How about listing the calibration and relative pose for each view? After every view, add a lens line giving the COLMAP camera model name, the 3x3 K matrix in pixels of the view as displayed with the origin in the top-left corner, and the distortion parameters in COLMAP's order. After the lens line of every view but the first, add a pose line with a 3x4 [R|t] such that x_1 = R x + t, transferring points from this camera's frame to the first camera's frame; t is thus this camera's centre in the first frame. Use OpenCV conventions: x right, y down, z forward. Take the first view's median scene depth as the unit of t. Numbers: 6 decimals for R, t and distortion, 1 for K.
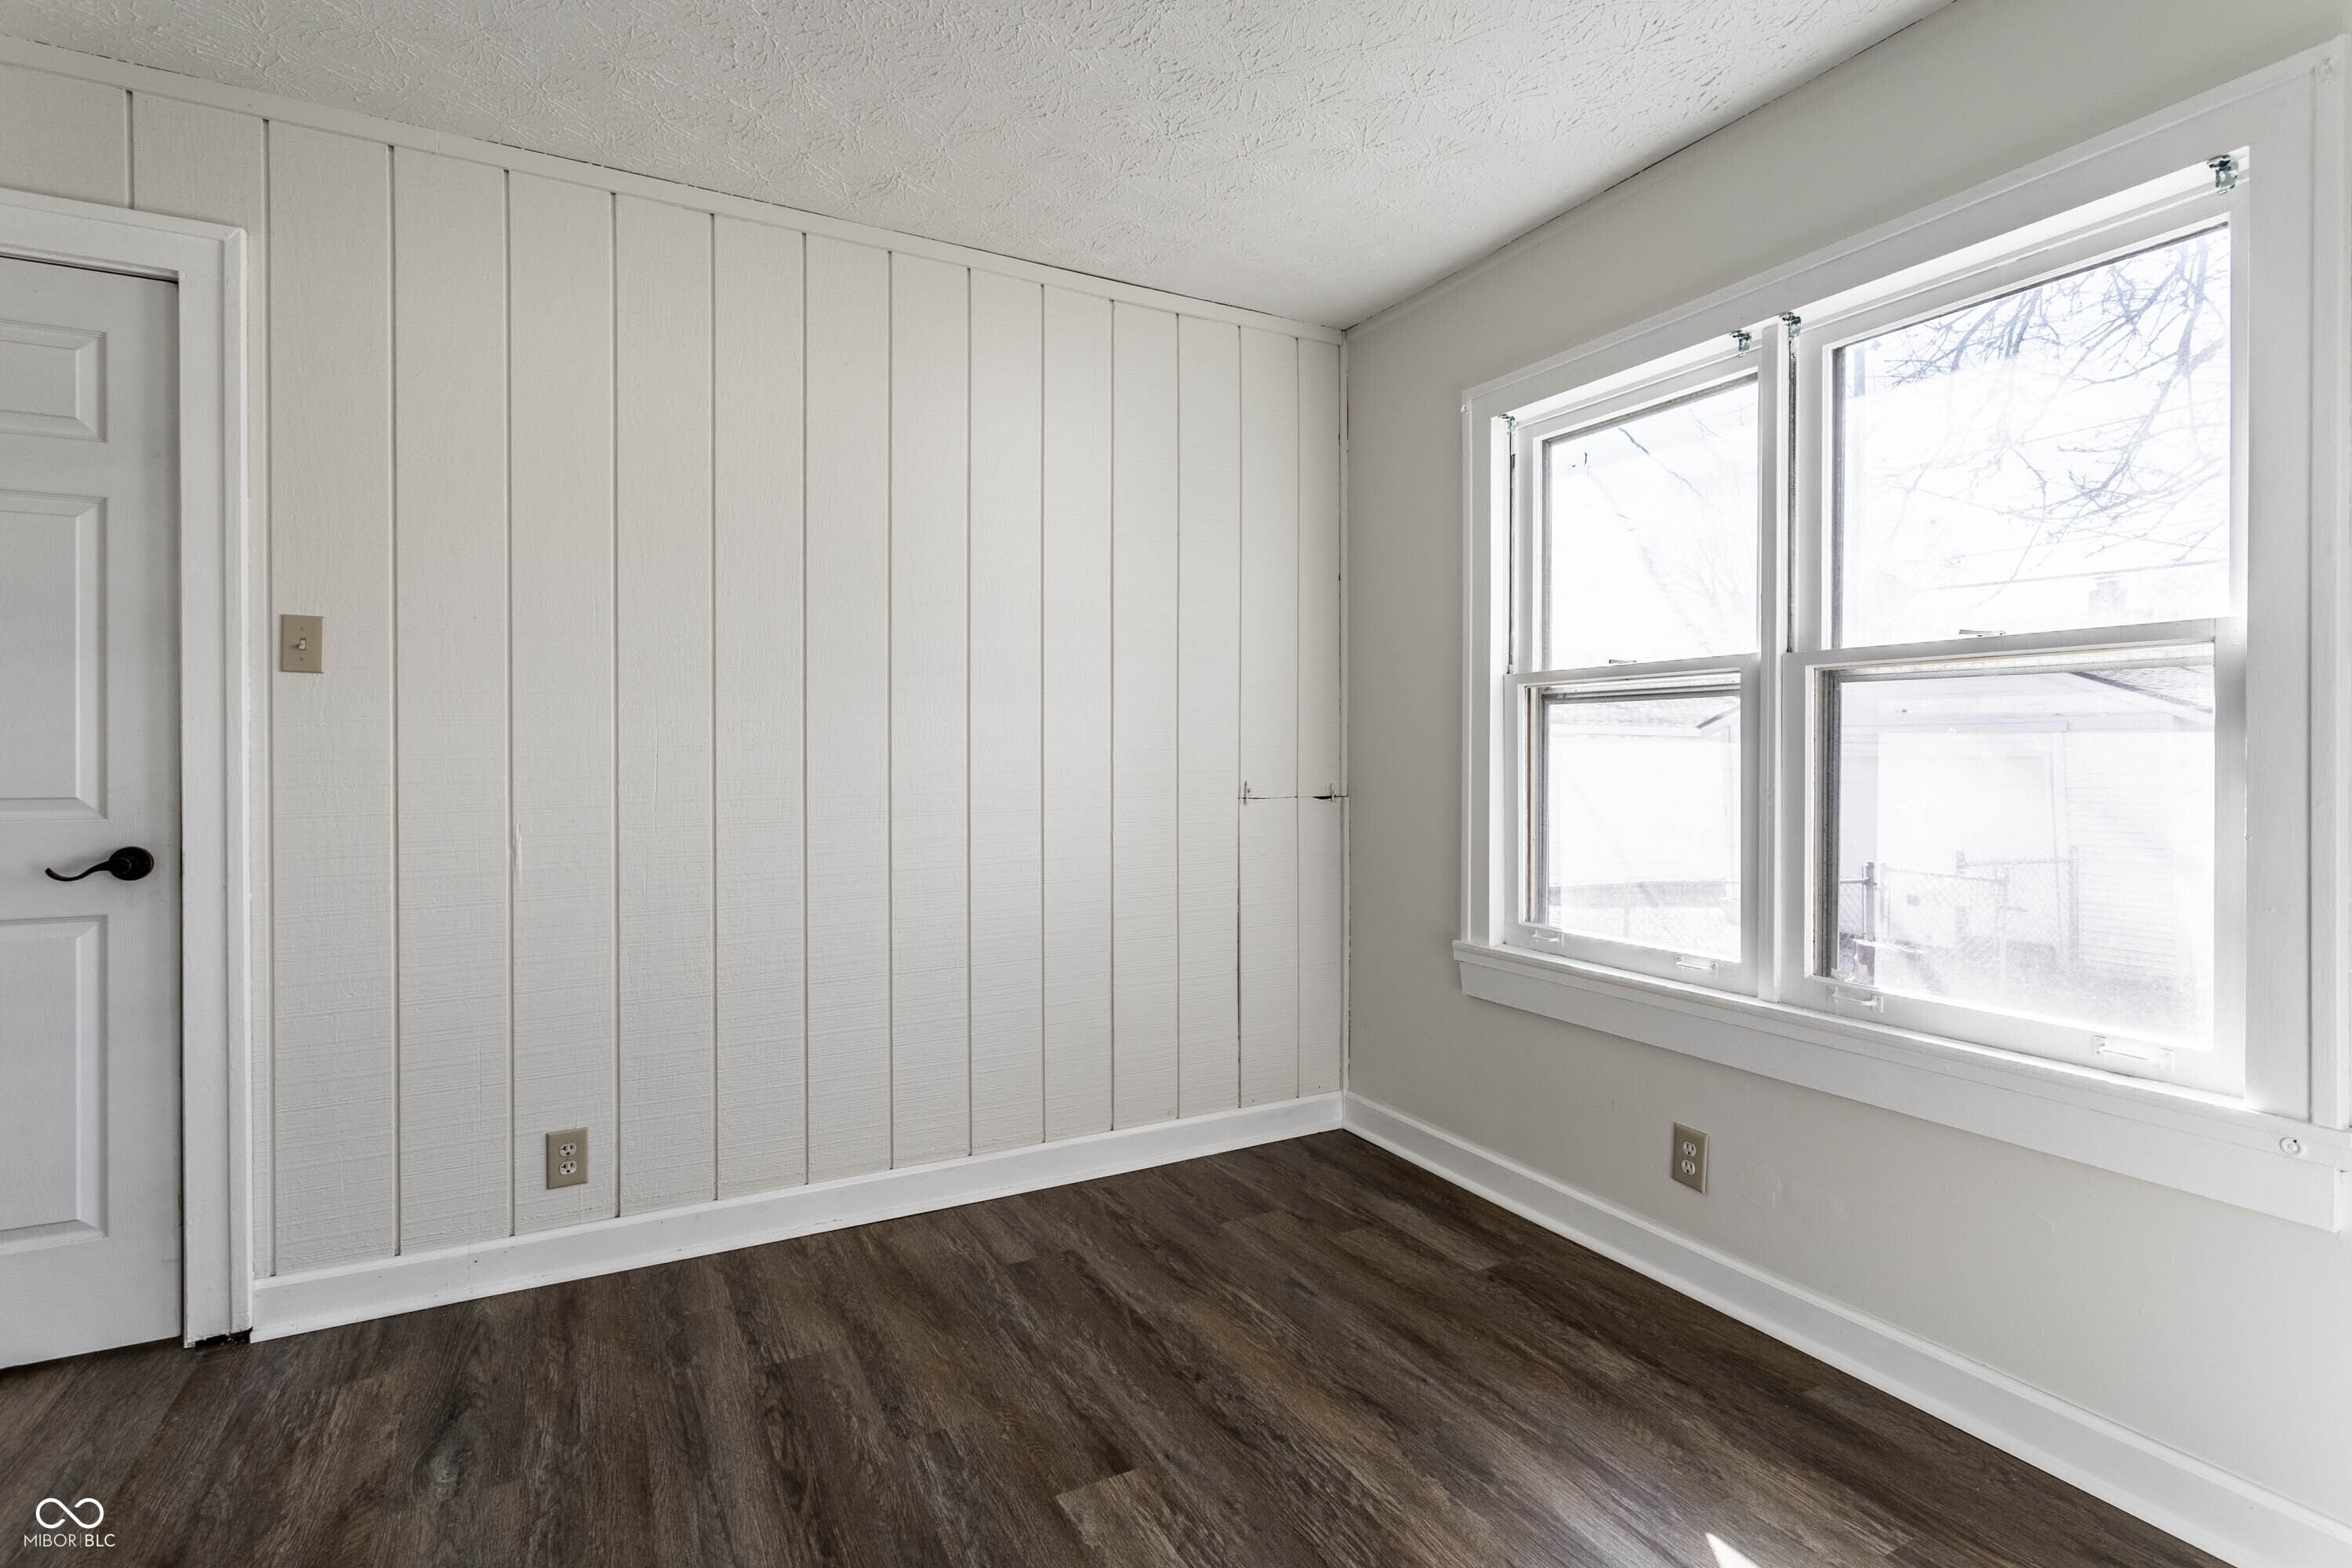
lens RADIAL K [[1109.3, 0, 1172.5], [0, 1109.3, 766.7], [0, 0, 1]] dist [-0.003928, 0.002621]
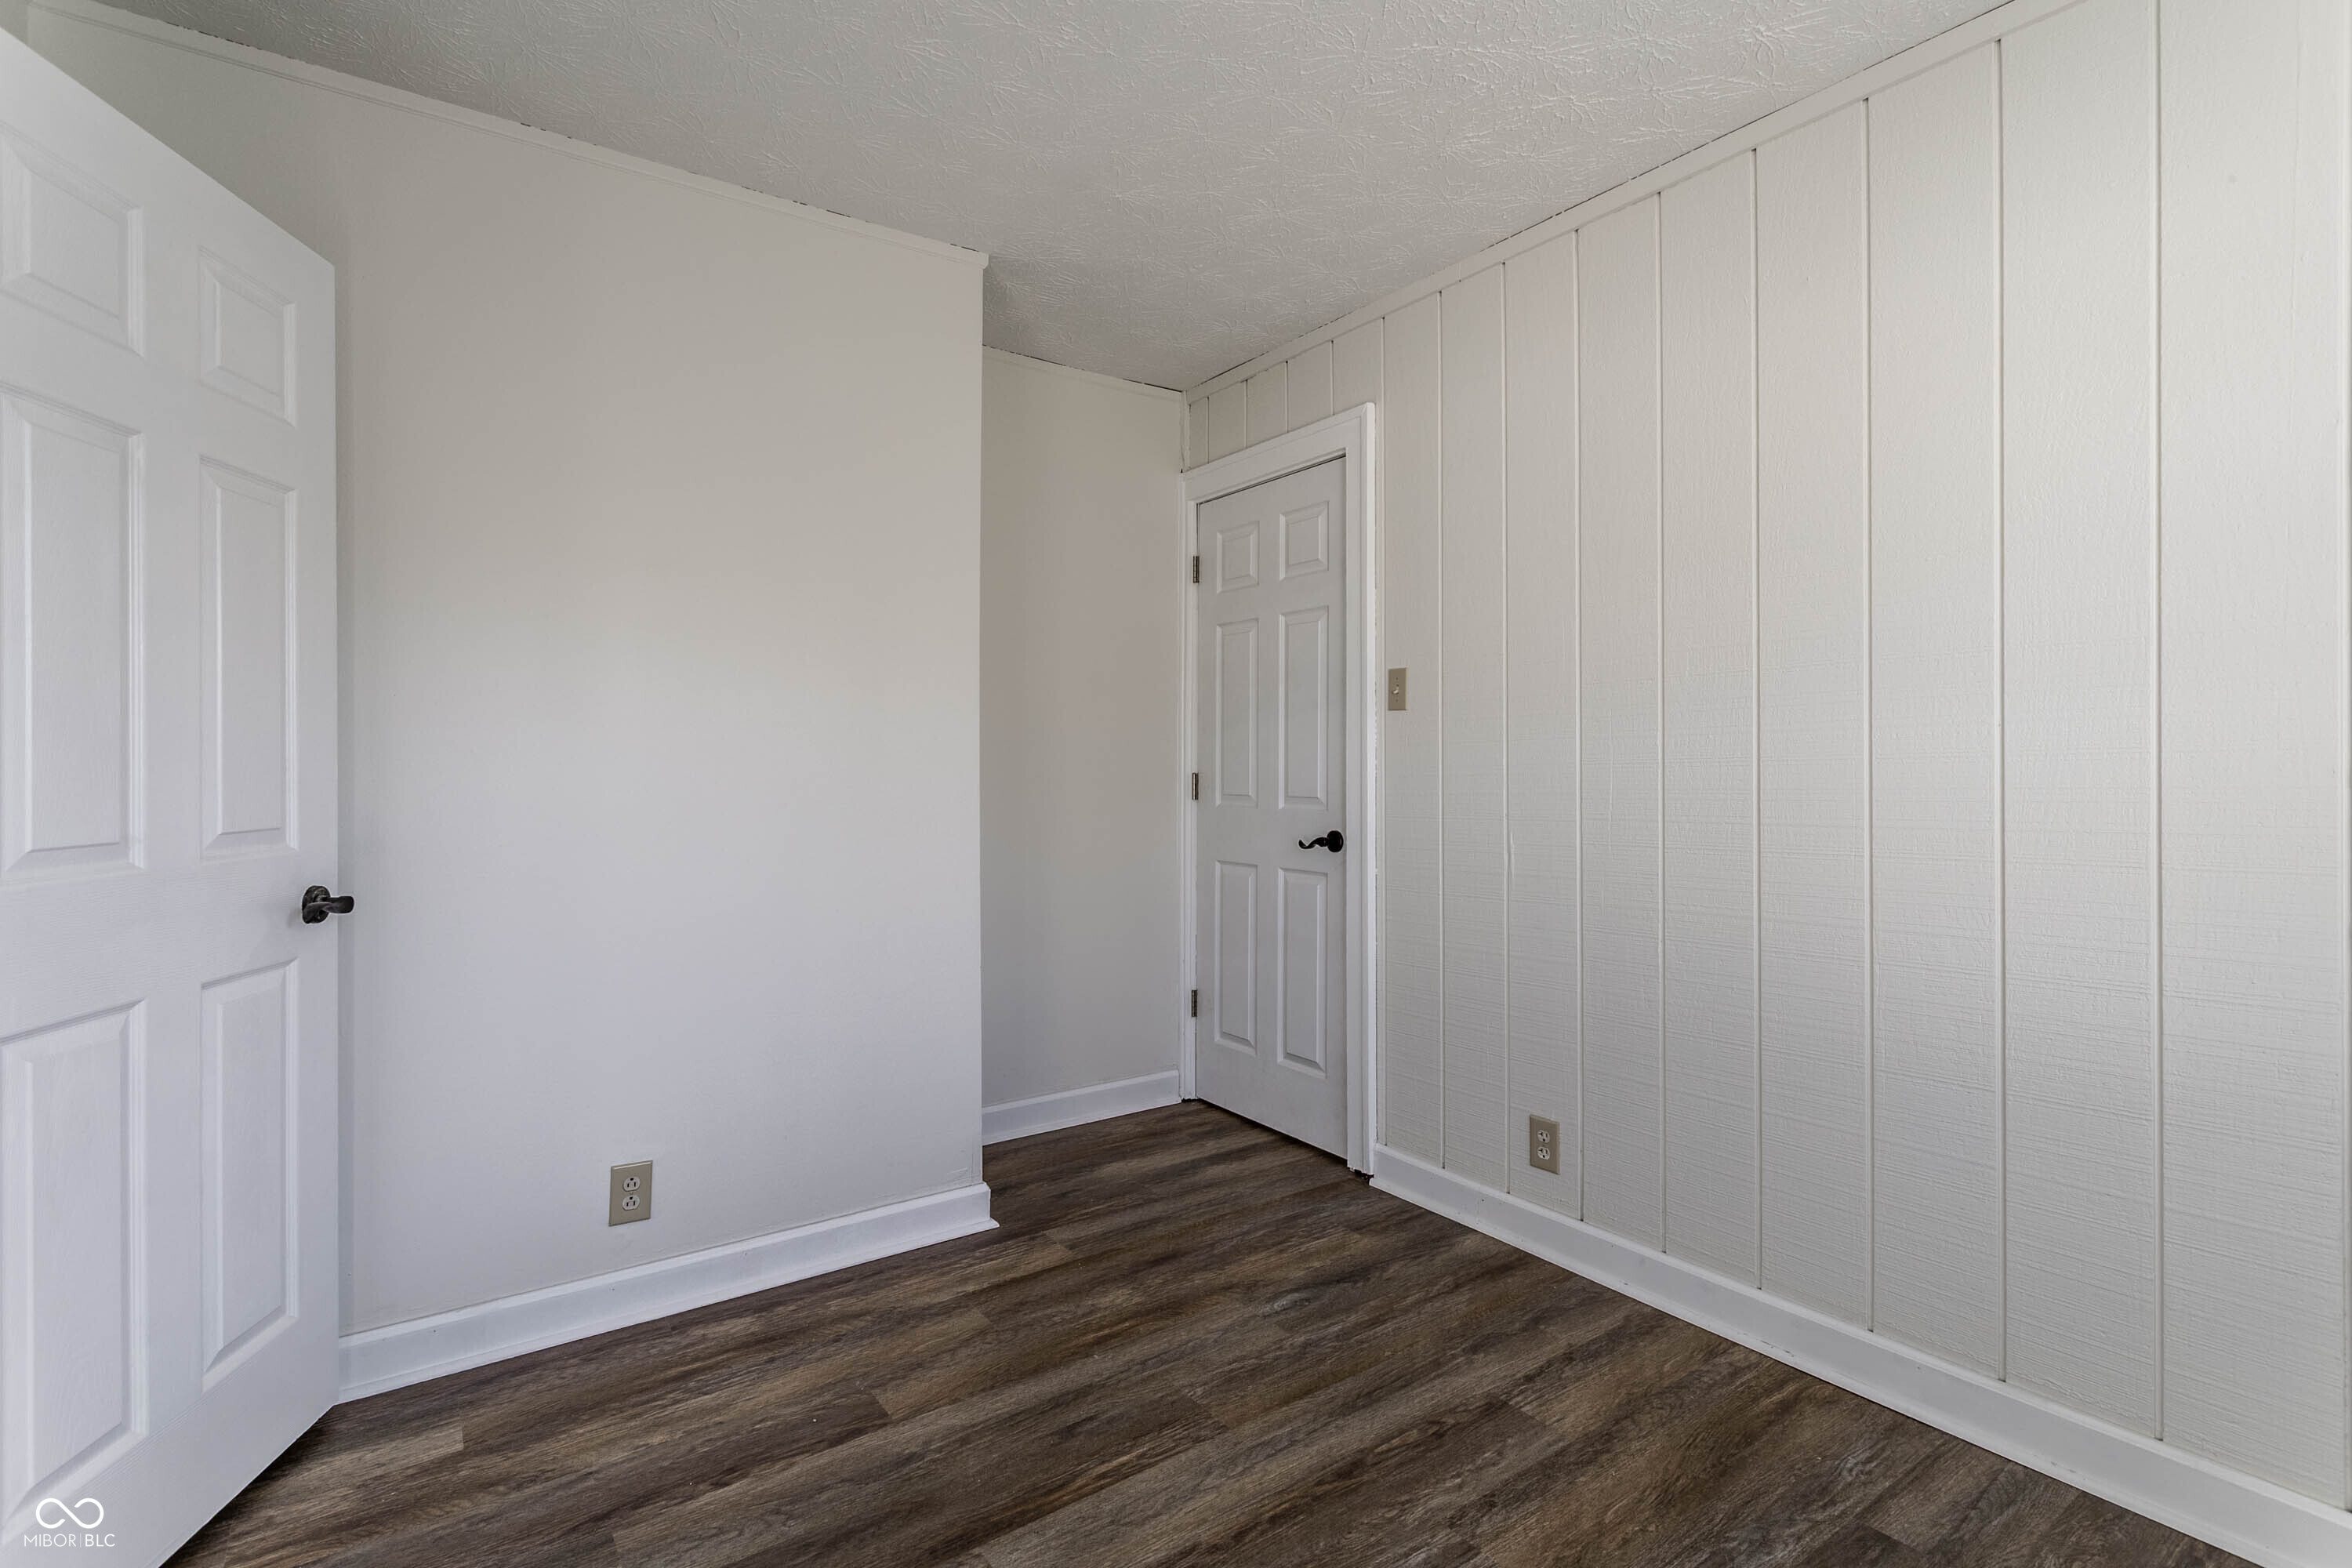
lens RADIAL K [[1109.3, 0, 1172.9], [0, 1109.3, 778.5], [0, 0, 1]] dist [-0.003928, 0.002621]
pose [[0.117334, 0.006550, -0.993071, 0.567353], [-0.009849, 0.999937, 0.005431, -0.006328], [0.993044, 0.009143, 0.117391, 0.600290]]
